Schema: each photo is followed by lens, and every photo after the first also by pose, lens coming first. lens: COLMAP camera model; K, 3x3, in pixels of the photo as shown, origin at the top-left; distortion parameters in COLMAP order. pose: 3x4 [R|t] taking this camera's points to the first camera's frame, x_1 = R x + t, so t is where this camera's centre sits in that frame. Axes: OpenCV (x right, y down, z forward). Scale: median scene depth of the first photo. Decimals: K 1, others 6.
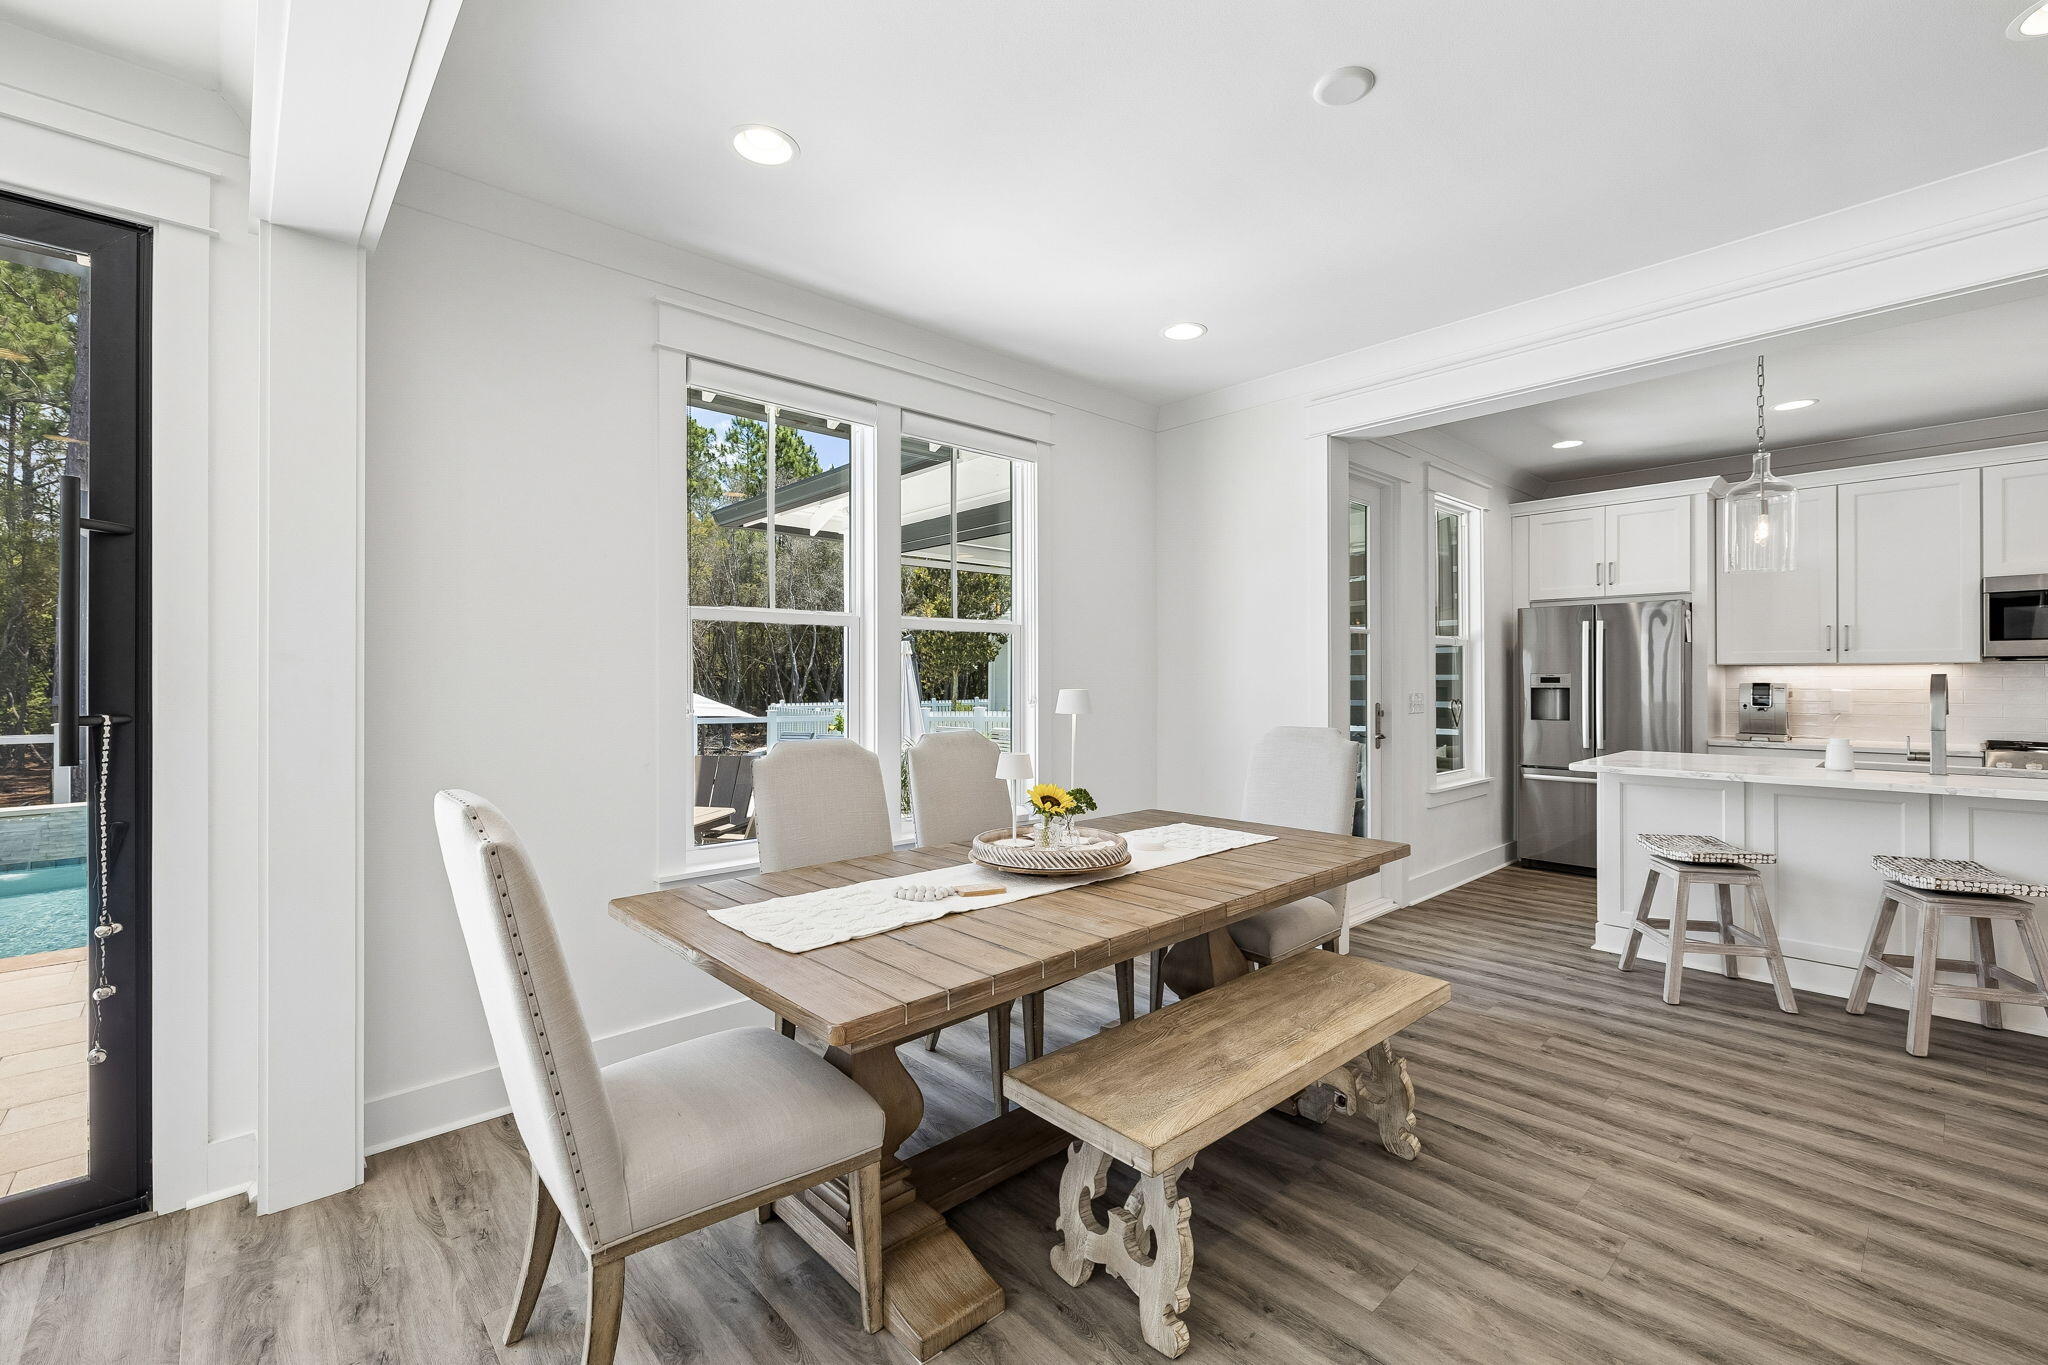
lens RADIAL K [[864.8, 0, 1022.1], [0, 864.8, 676.1], [0, 0, 1]] dist [0.000675, 0.000300]
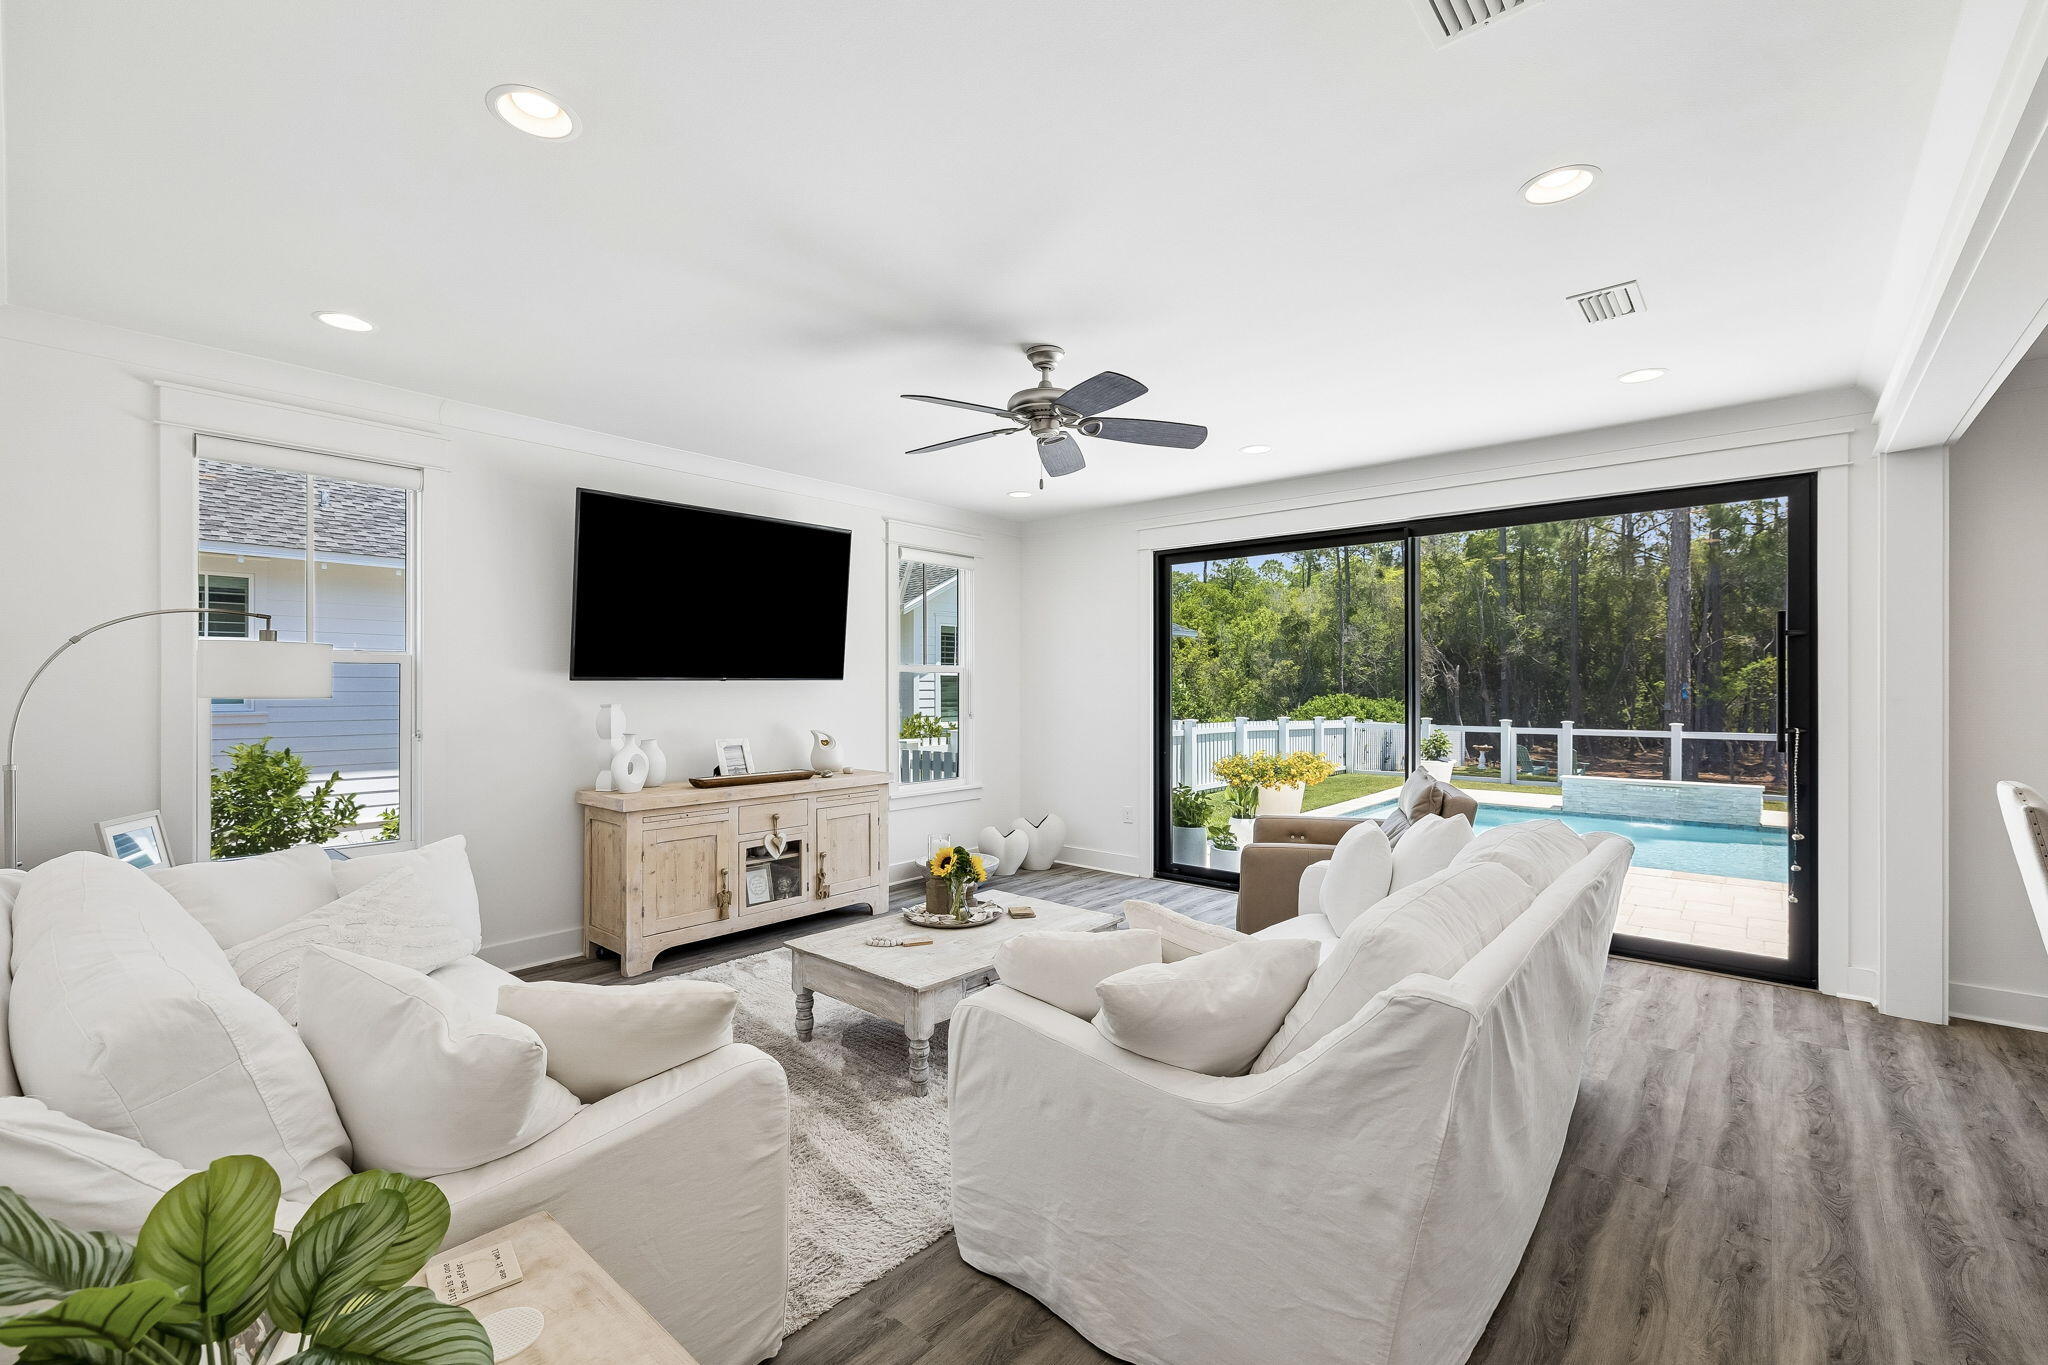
lens RADIAL K [[868.5, 0, 1023.3], [0, 868.5, 686.9], [0, 0, 1]] dist [0.000528, -0.000026]
pose [[0.117261, 0.002602, -0.993098, 0.402578], [0.002939, 0.999991, 0.002967, -0.035117], [0.993097, -0.003267, 0.117253, -0.562102]]
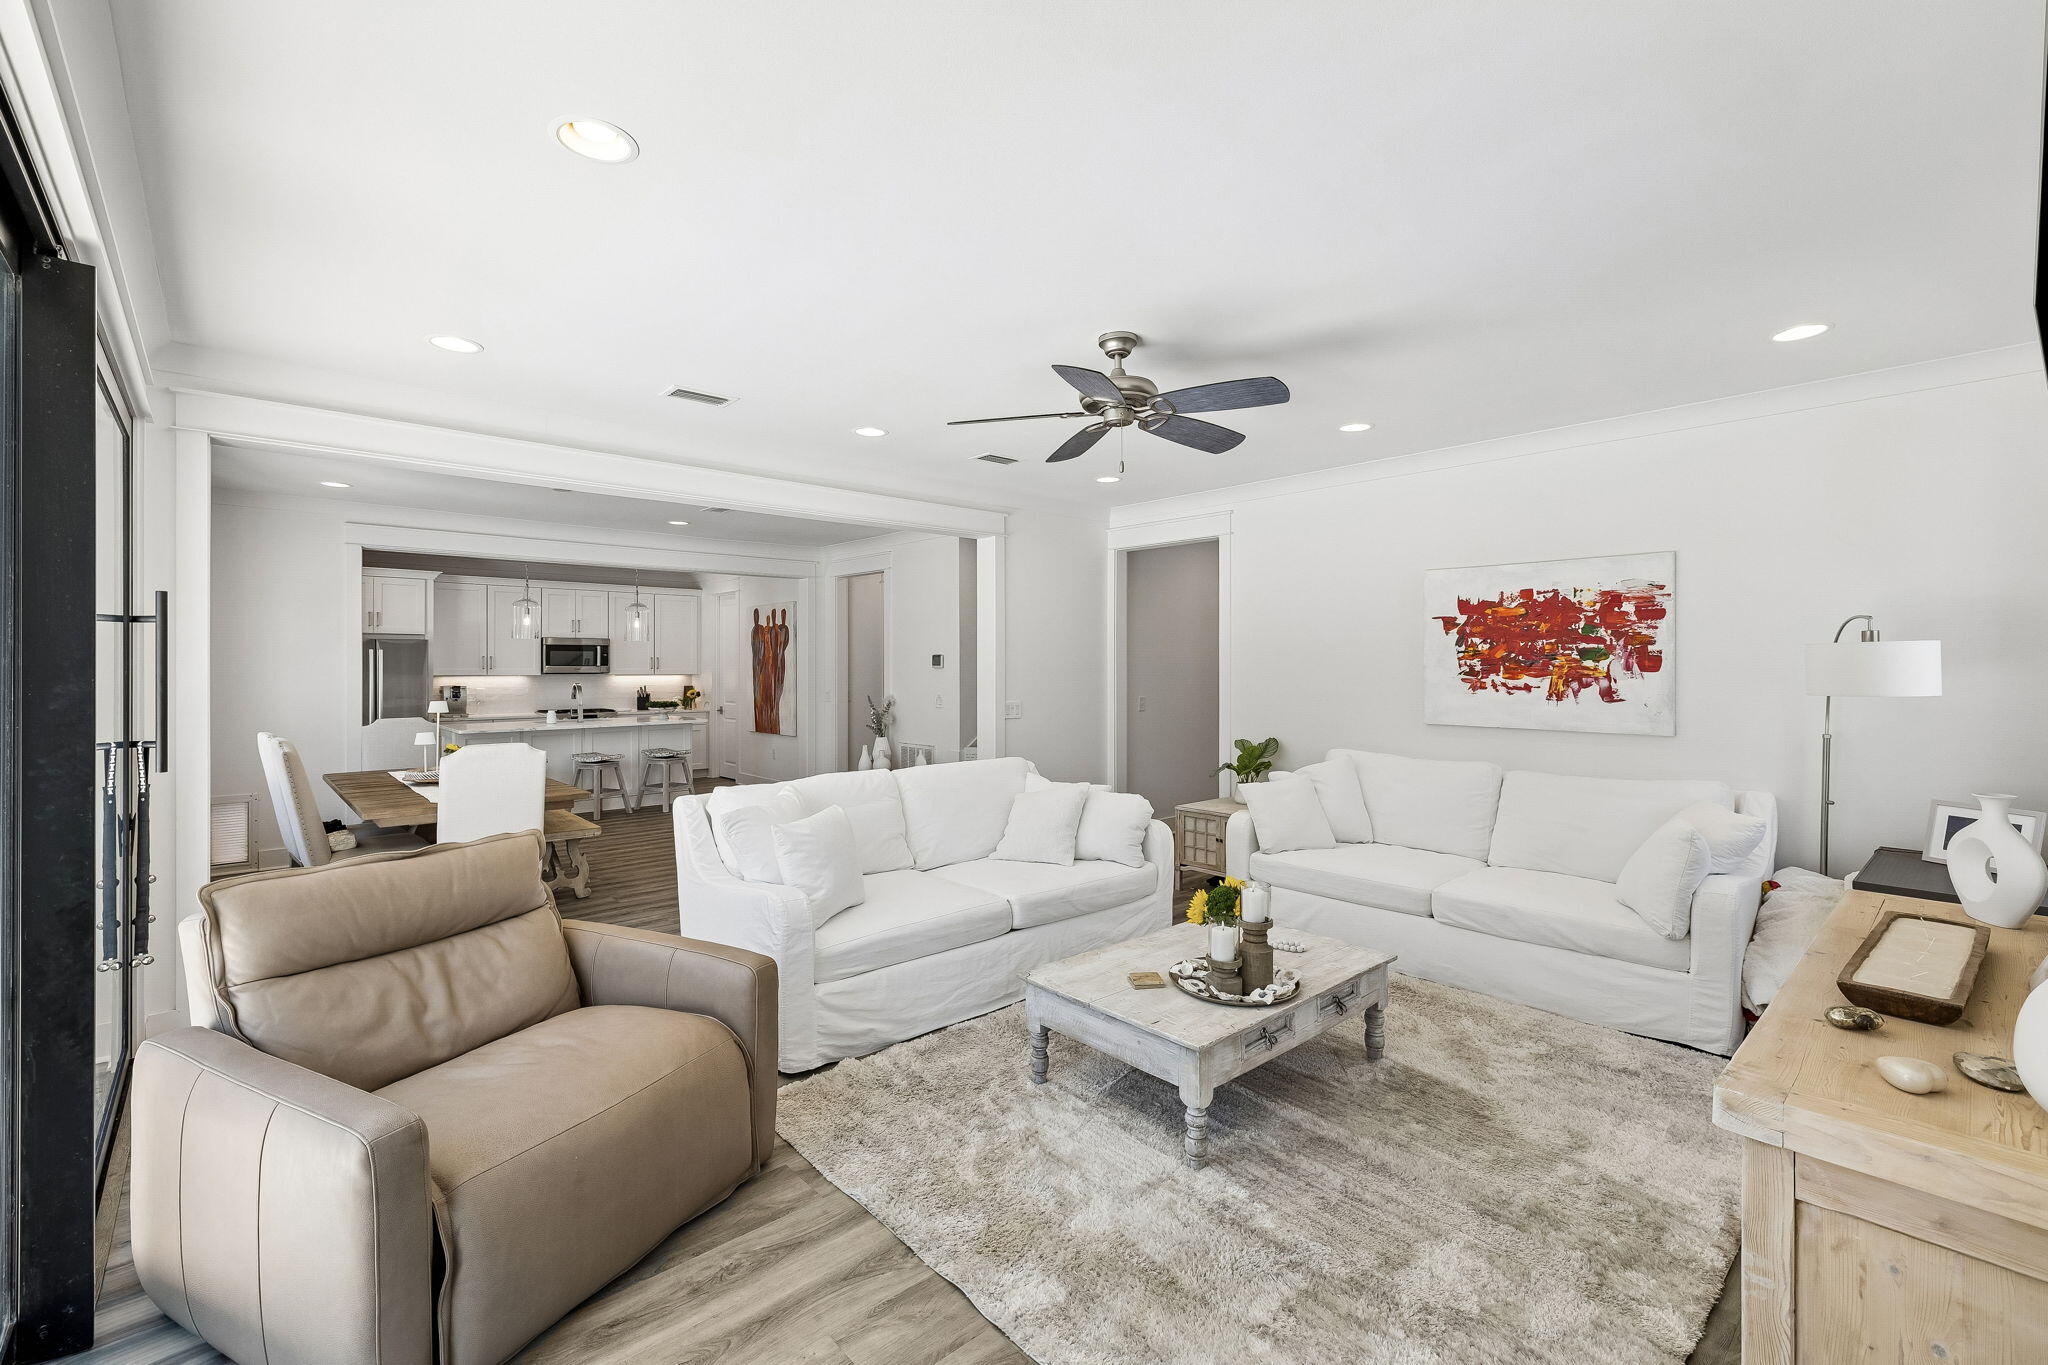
lens RADIAL K [[860.4, 0, 1022.5], [0, 860.4, 672.7], [0, 0, 1]] dist [0.000916, 0.000072]
pose [[0.000493, -0.003005, 0.999995, -1.464160], [-0.001136, 0.999995, 0.003006, -0.040125], [-0.999999, -0.001138, 0.000489, -0.319927]]
